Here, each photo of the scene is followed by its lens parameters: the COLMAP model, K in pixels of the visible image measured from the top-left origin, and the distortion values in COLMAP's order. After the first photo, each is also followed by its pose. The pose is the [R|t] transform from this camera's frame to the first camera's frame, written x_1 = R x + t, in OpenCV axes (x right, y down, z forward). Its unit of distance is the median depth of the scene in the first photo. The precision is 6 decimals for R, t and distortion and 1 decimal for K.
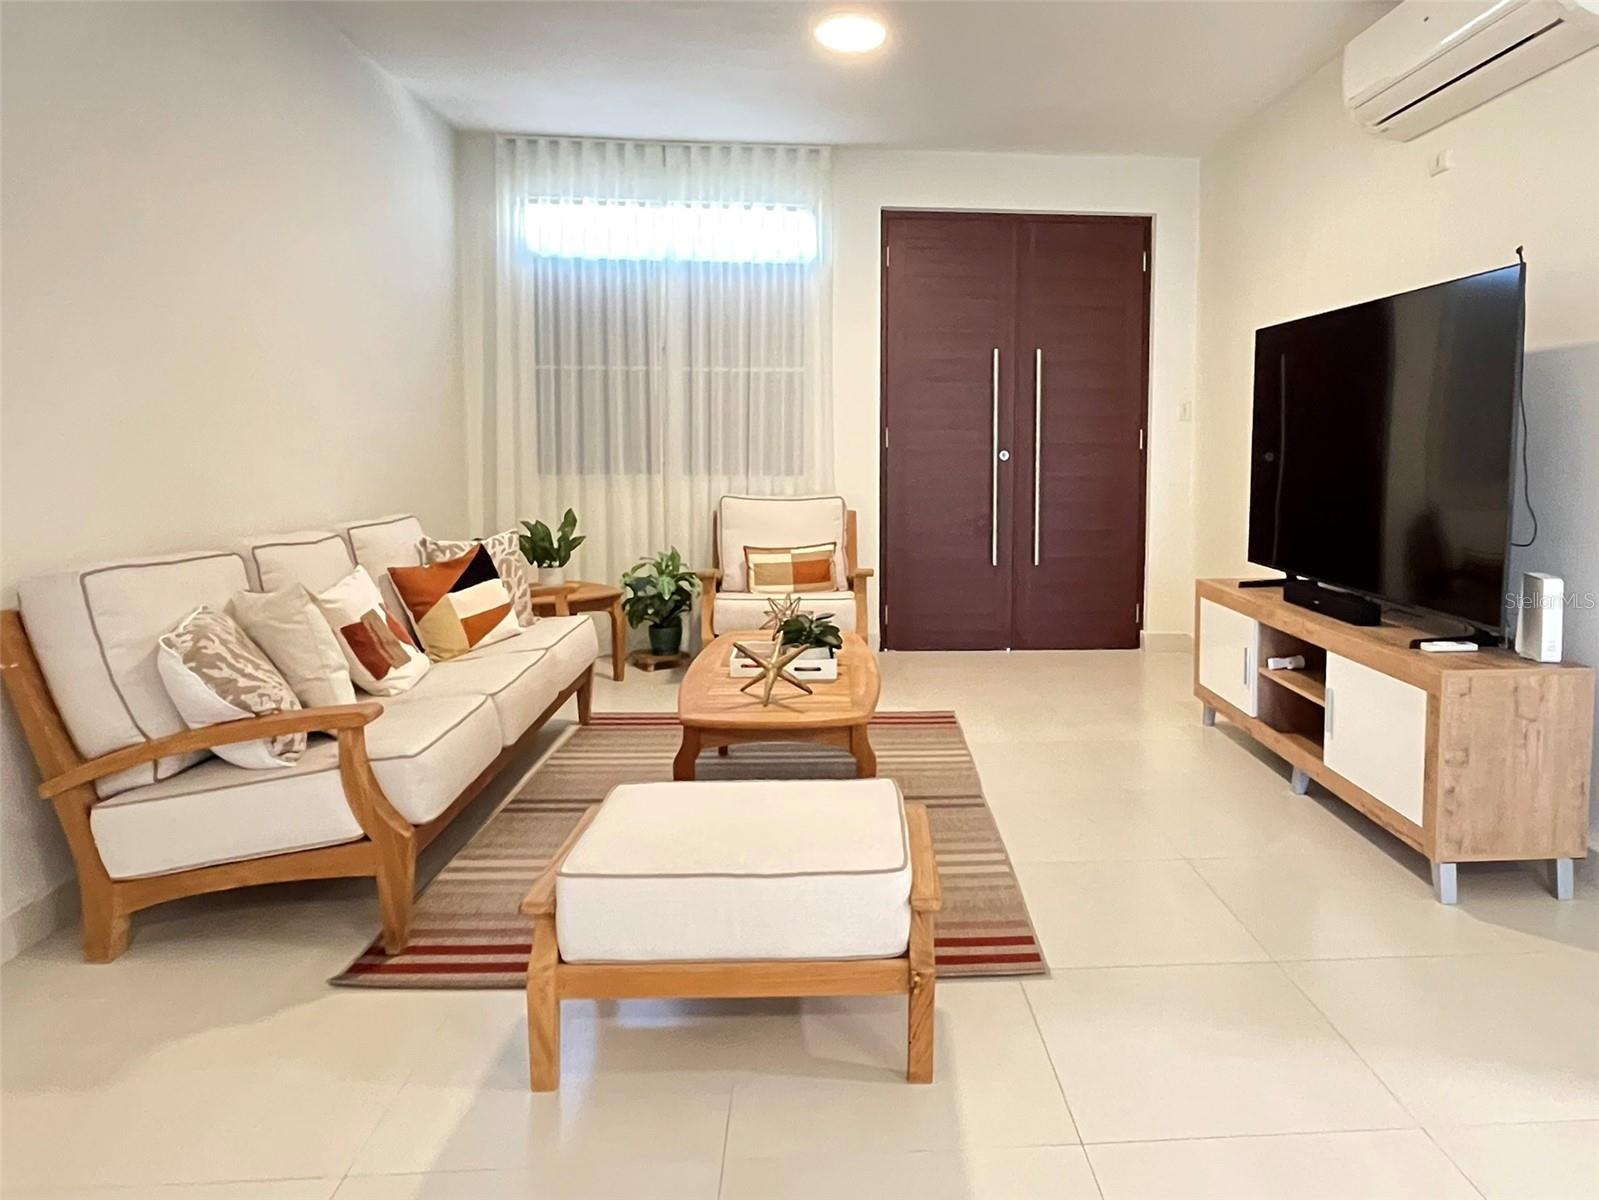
lens RADIAL K [[929.0, 0, 799.5], [0, 929.0, 600.0], [0, 0, 1]] dist [0.034021, 0.000216]
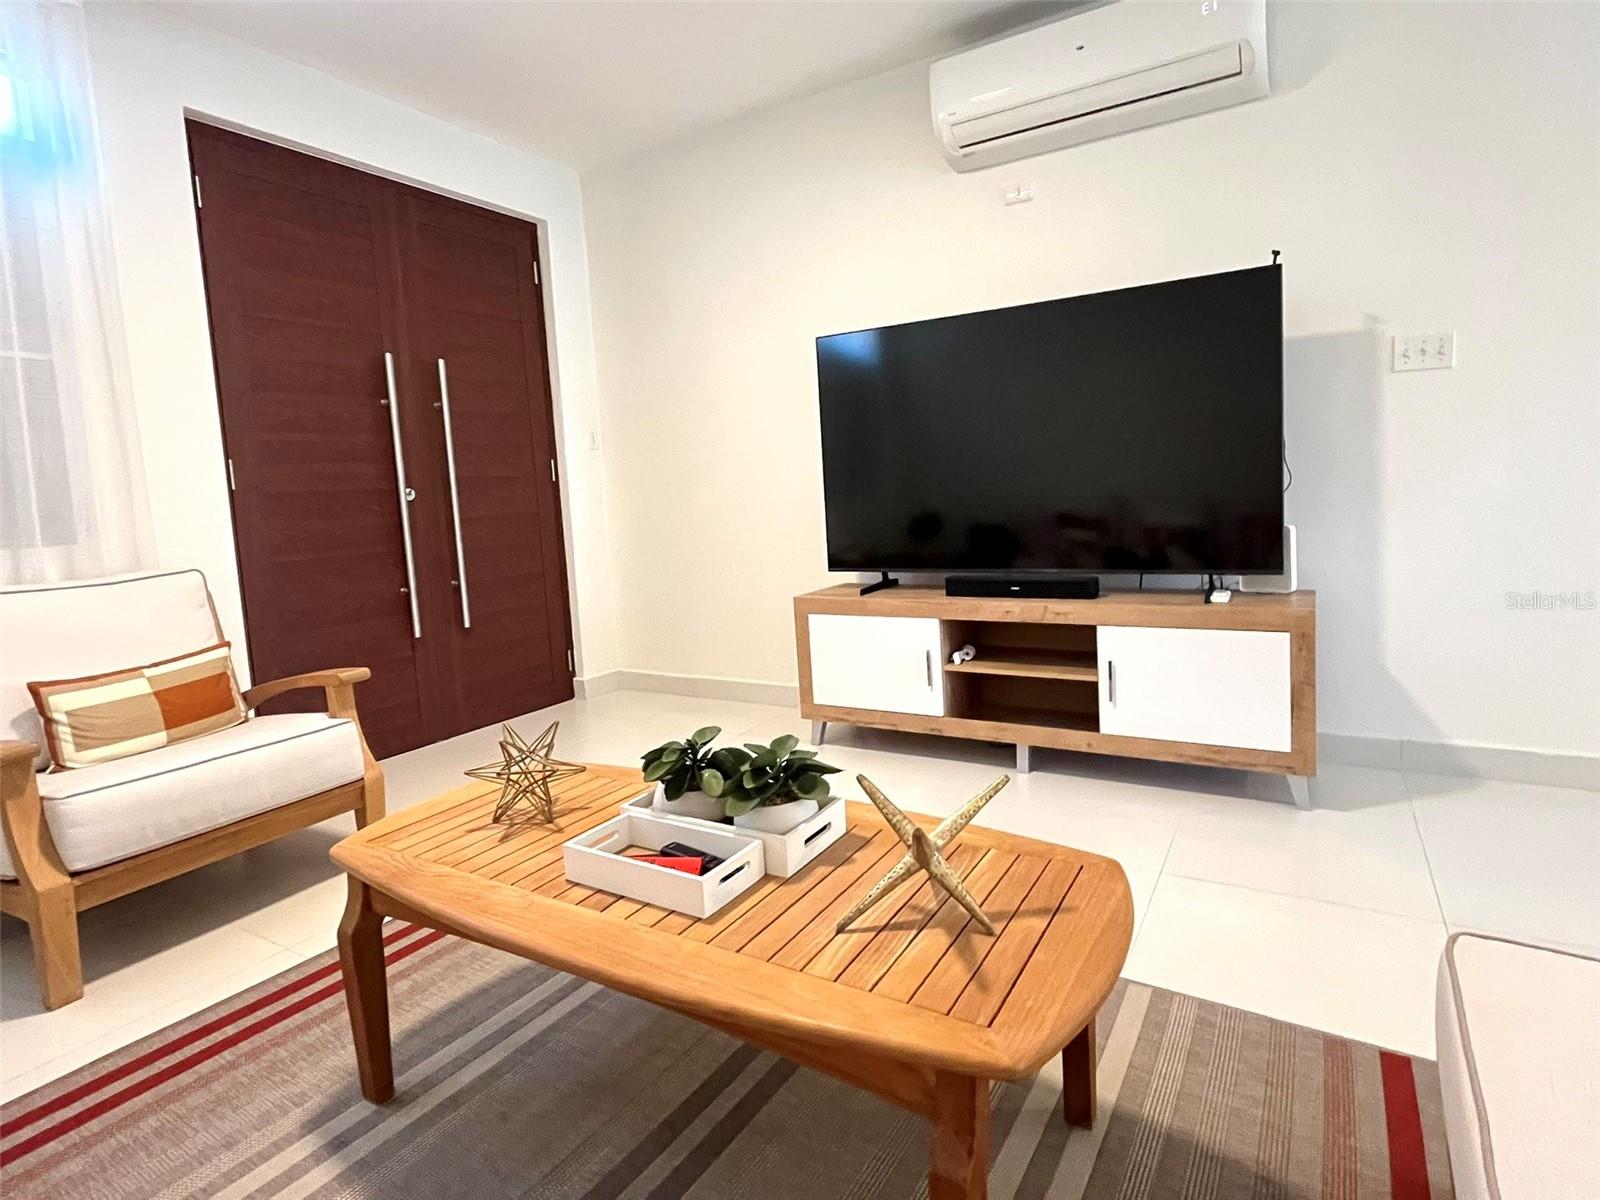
lens RADIAL K [[824.3, 0, 800.0], [0, 824.3, 600.0], [0, 0, 1]] dist [0.001556, -0.000480]
pose [[0.542657, -0.145333, 0.827286, -0.307210], [0.192636, 0.980199, 0.045837, -0.065686], [-0.817566, 0.134492, 0.559908, 0.616876]]
